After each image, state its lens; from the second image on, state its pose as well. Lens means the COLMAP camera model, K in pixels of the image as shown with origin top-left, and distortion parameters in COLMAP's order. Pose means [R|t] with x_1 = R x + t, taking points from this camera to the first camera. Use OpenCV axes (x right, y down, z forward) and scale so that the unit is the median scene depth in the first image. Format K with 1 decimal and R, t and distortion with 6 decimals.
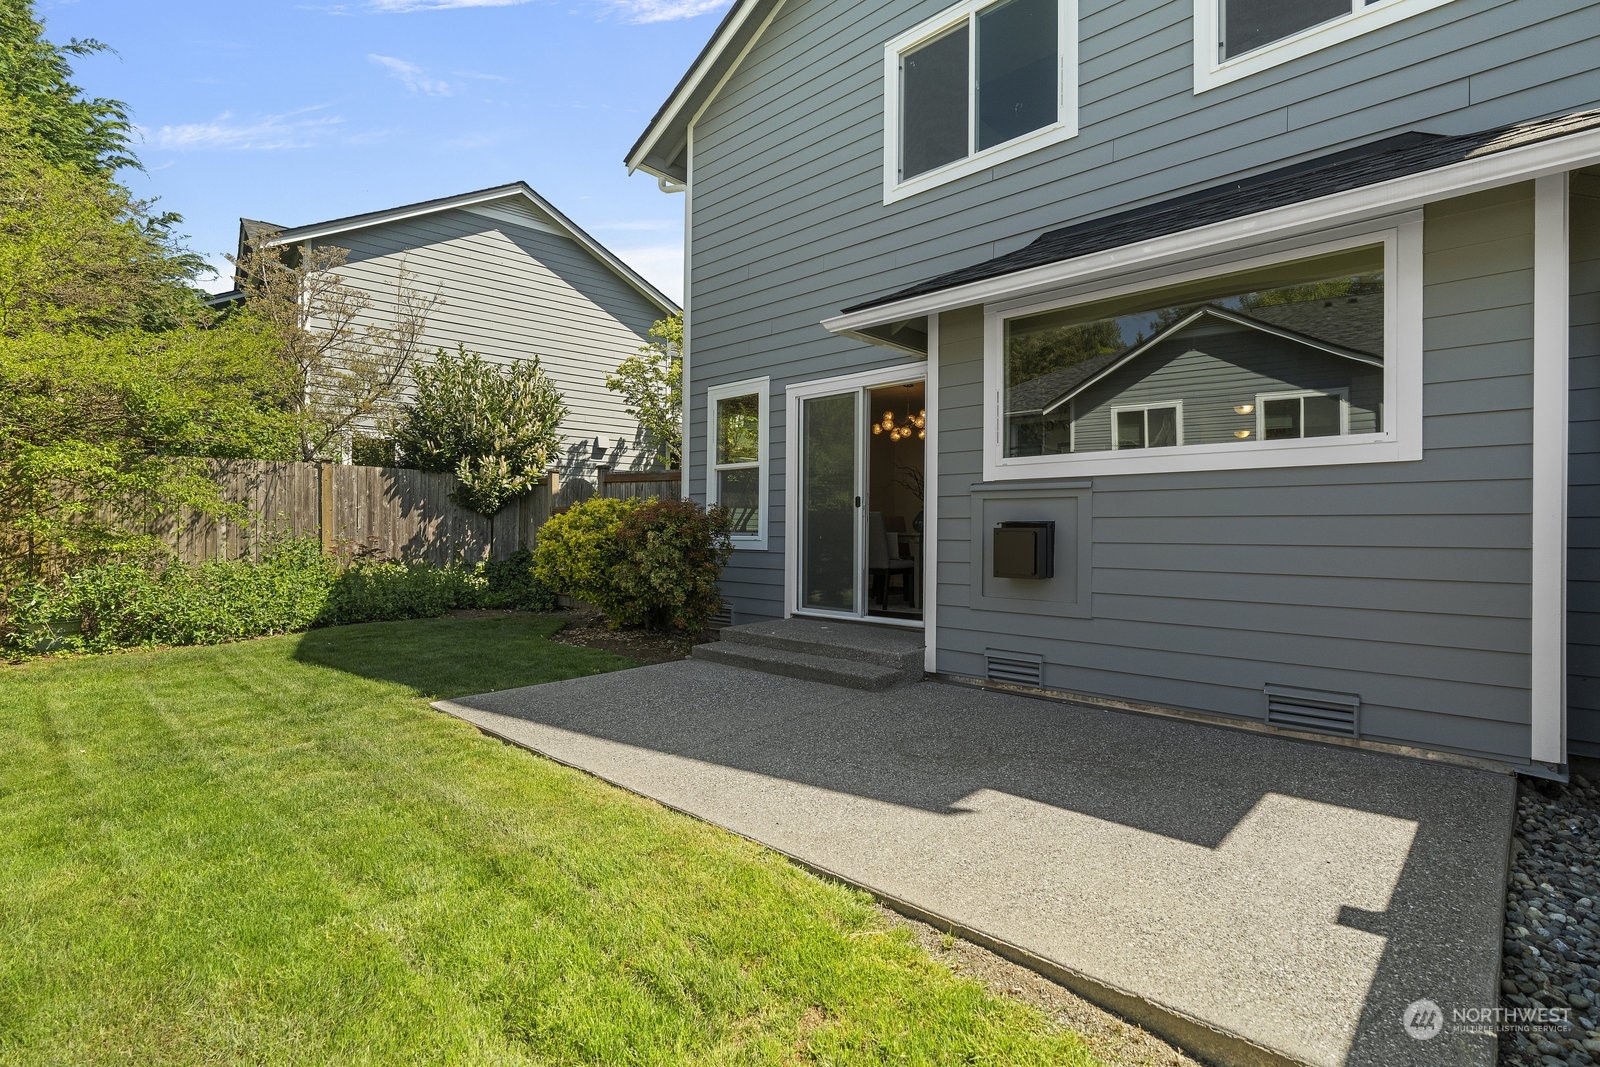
lens RADIAL K [[774.4, 0, 799.0], [0, 774.4, 526.7], [0, 0, 1]] dist [-0.001793, -0.000015]
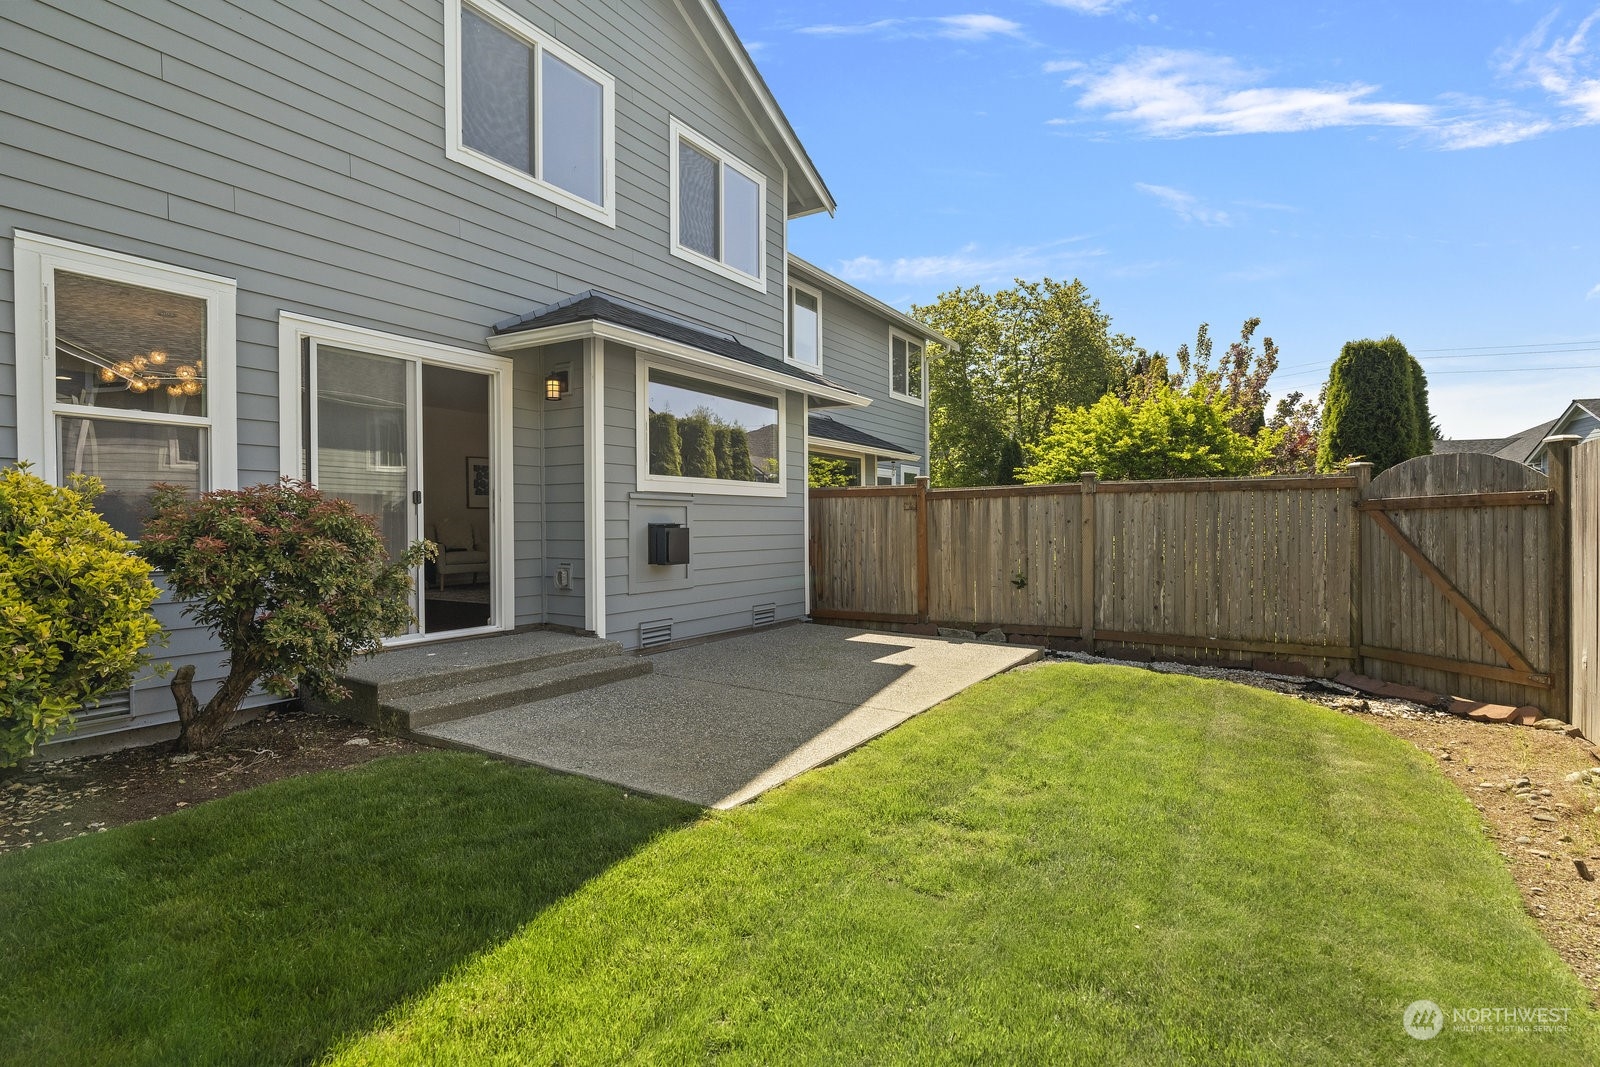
lens RADIAL K [[774.4, 0, 799.6], [0, 774.4, 530.3], [0, 0, 1]] dist [-0.001793, -0.000015]
pose [[-0.196081, -0.006987, 0.980563, -0.853191], [0.003232, 0.999965, 0.007771, -0.003246], [-0.980582, 0.004693, -0.196052, 0.816549]]
